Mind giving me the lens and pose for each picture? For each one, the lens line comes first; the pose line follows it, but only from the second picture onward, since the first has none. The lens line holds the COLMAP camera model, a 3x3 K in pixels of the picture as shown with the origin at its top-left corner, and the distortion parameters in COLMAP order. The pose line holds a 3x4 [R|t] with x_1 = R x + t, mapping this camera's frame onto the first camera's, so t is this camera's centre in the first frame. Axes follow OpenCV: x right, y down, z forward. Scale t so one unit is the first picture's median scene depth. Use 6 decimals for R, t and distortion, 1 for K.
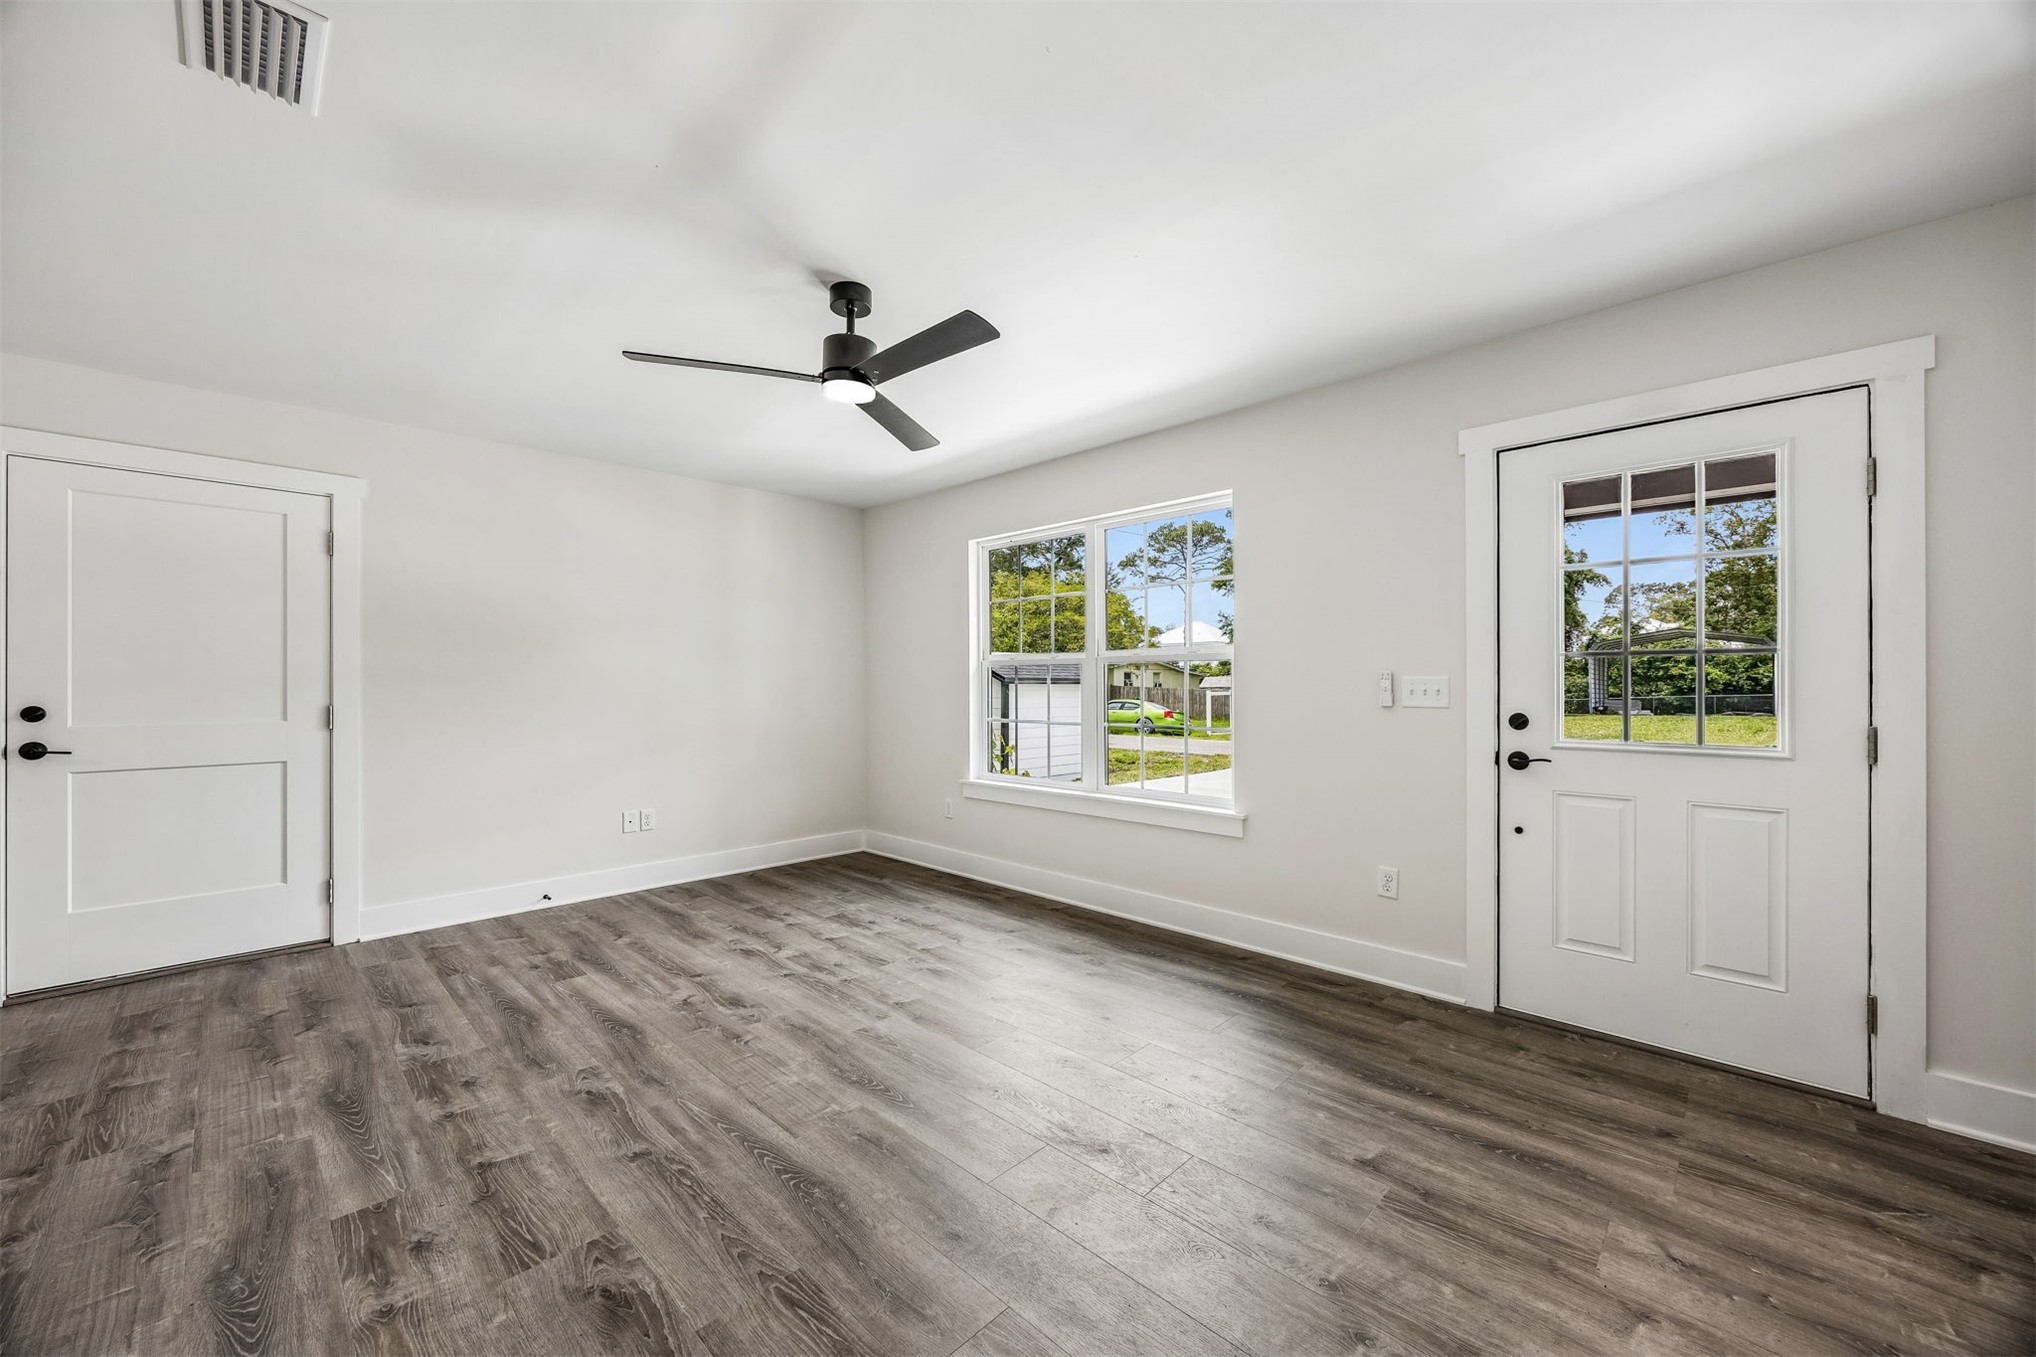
lens RADIAL K [[767.2, 0, 1011.2], [0, 767.2, 681.4], [0, 0, 1]] dist [-0.002085, -0.000178]
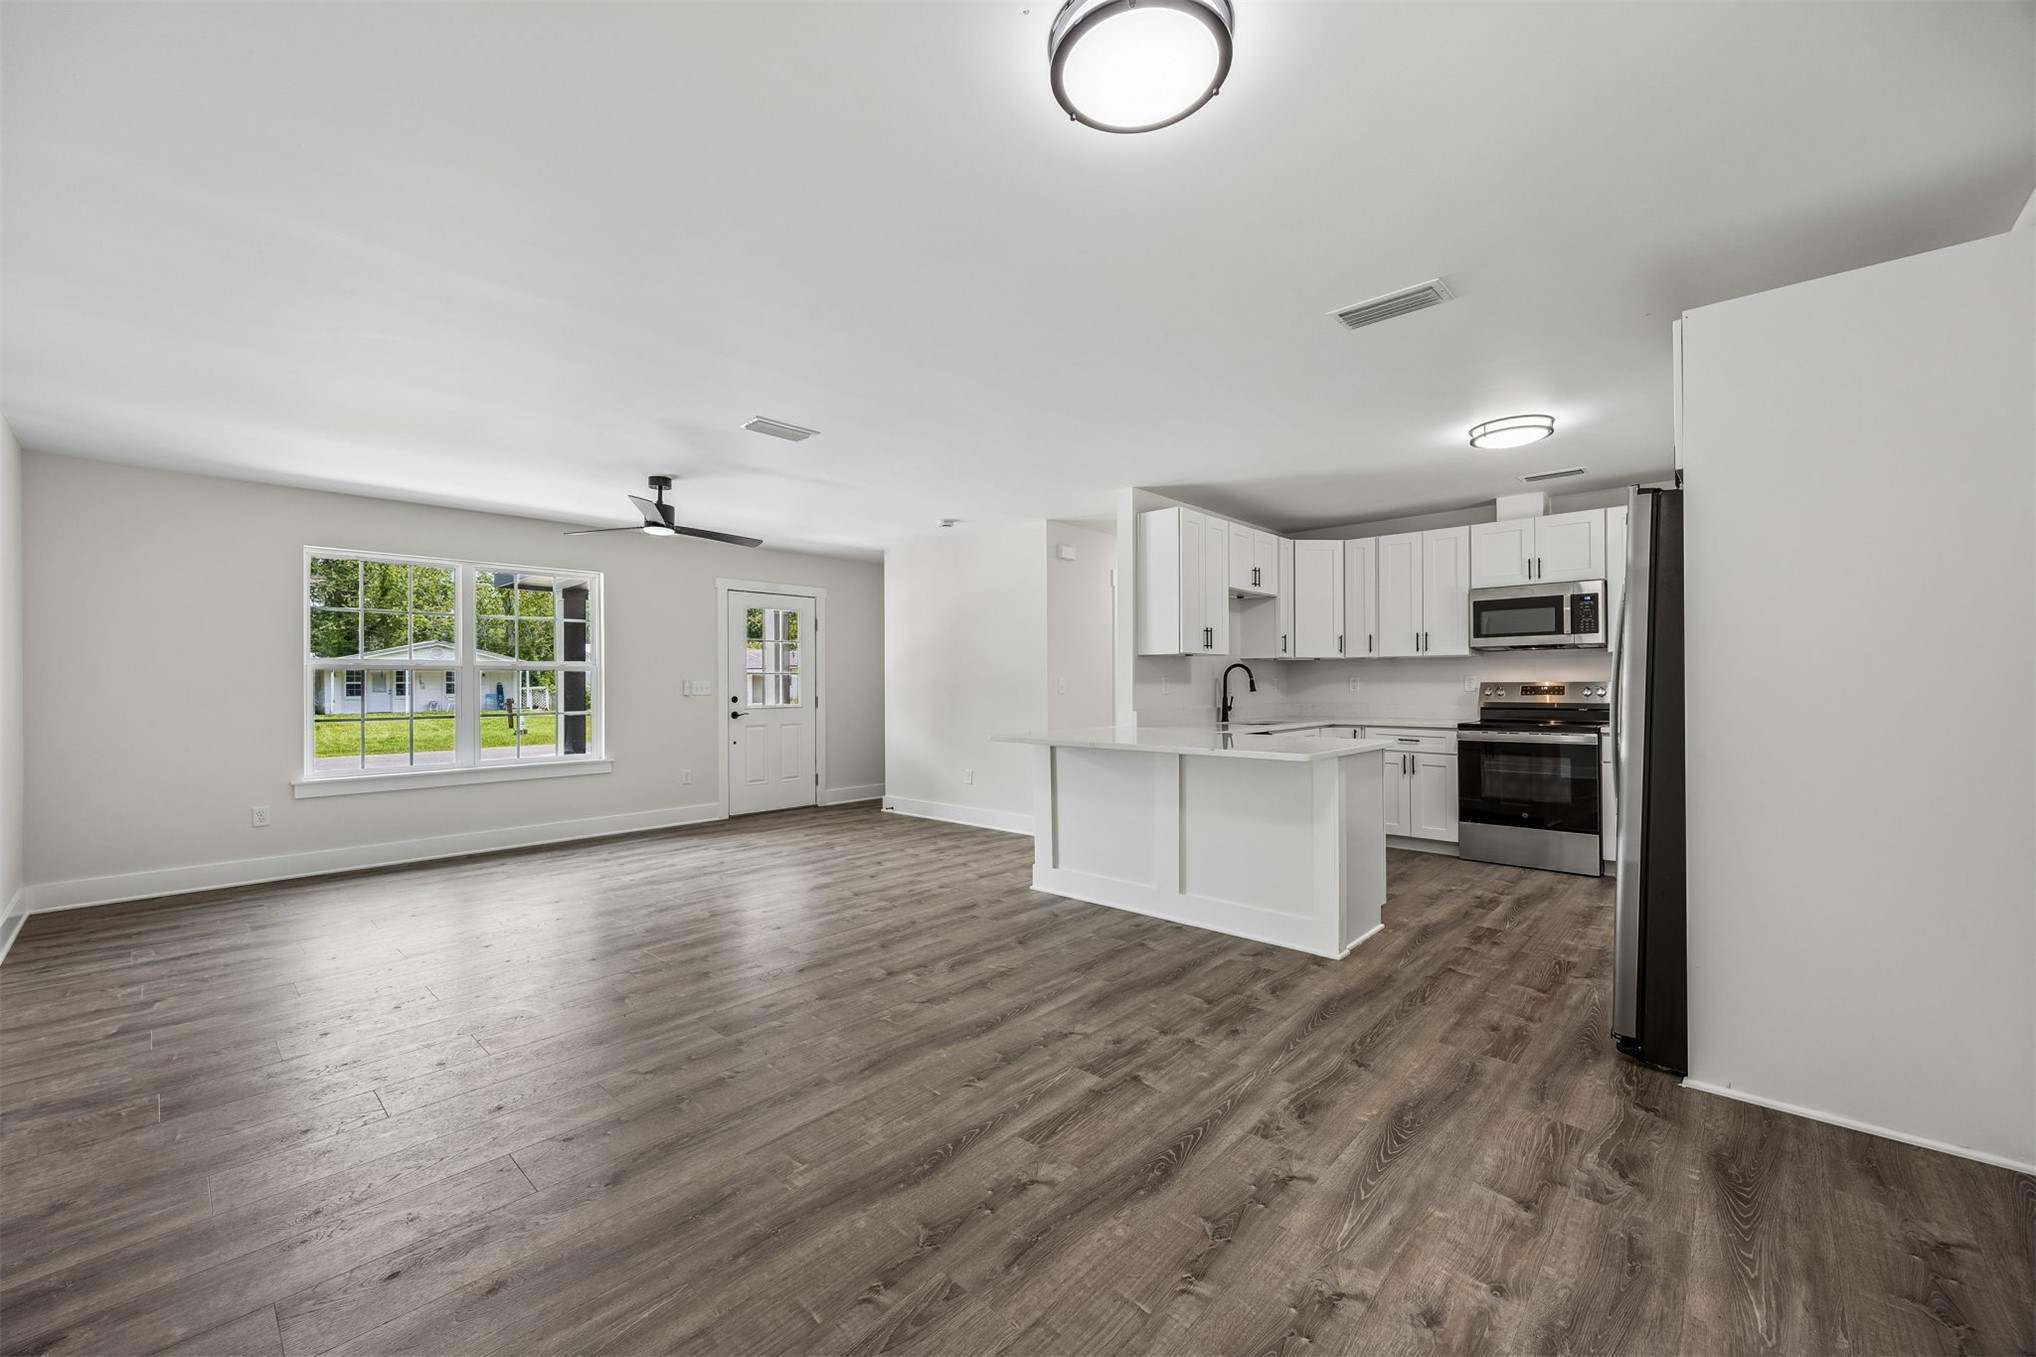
lens RADIAL K [[797.3, 0, 1007.8], [0, 797.3, 680.6], [0, 0, 1]] dist [0.000306, 0.000173]
pose [[-0.025763, 0.004634, 0.999657, -1.758334], [-0.000095, 0.999989, -0.004638, 0.002434], [-0.999668, -0.000215, -0.025762, 0.149120]]
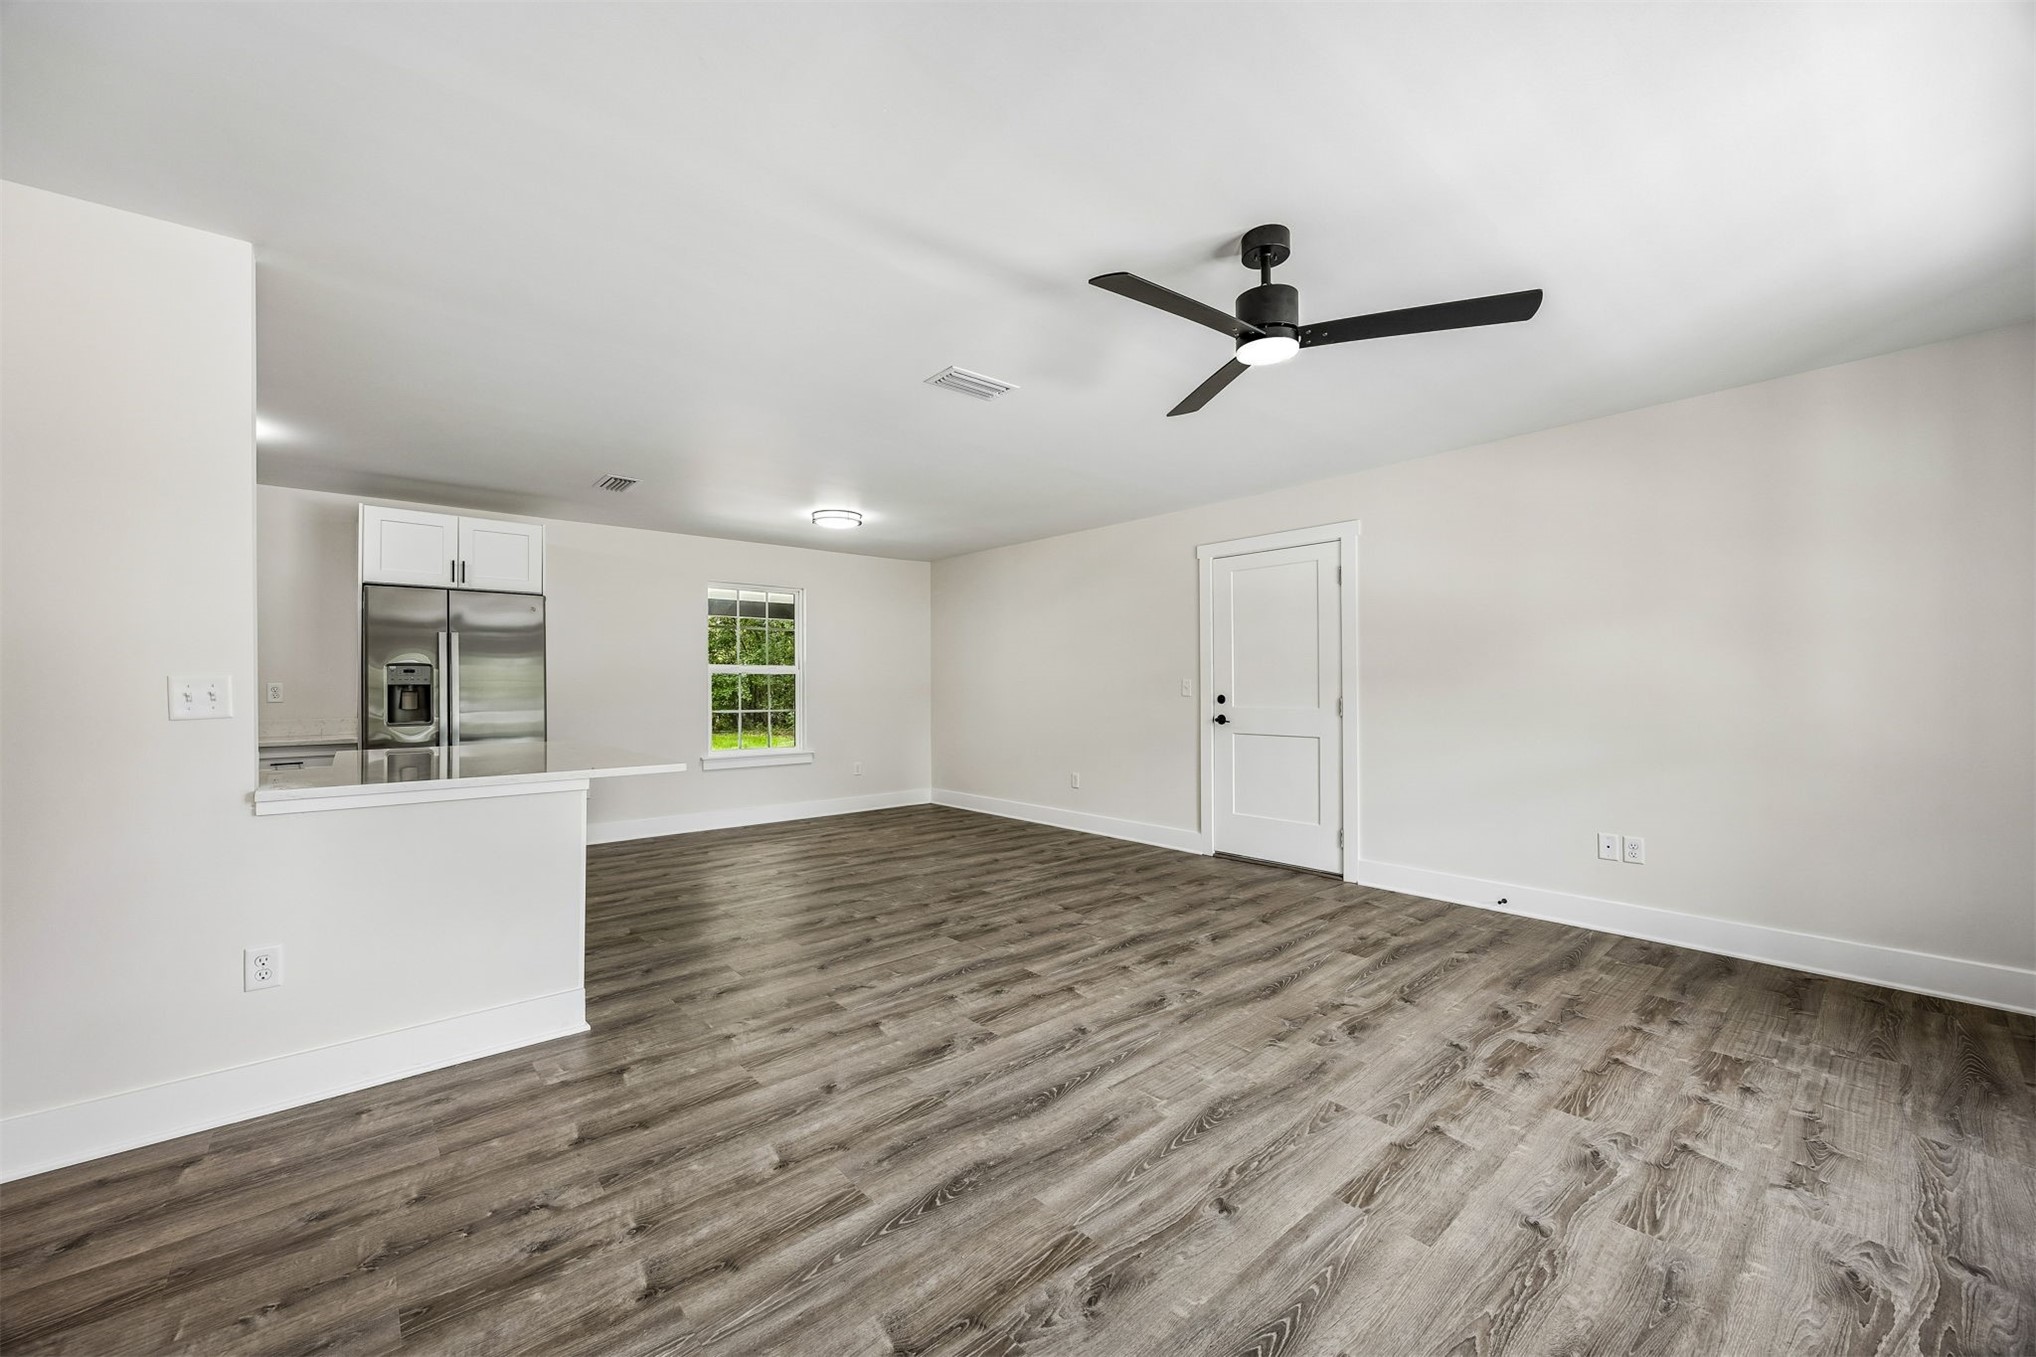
lens RADIAL K [[777.4, 0, 1009.7], [0, 777.4, 670.2], [0, 0, 1]] dist [-0.001504, -0.000372]
pose [[-0.092082, -0.020460, -0.995541, 0.561499], [0.011730, 0.999697, -0.021630, 0.006730], [0.995682, -0.013670, -0.091814, 0.625663]]
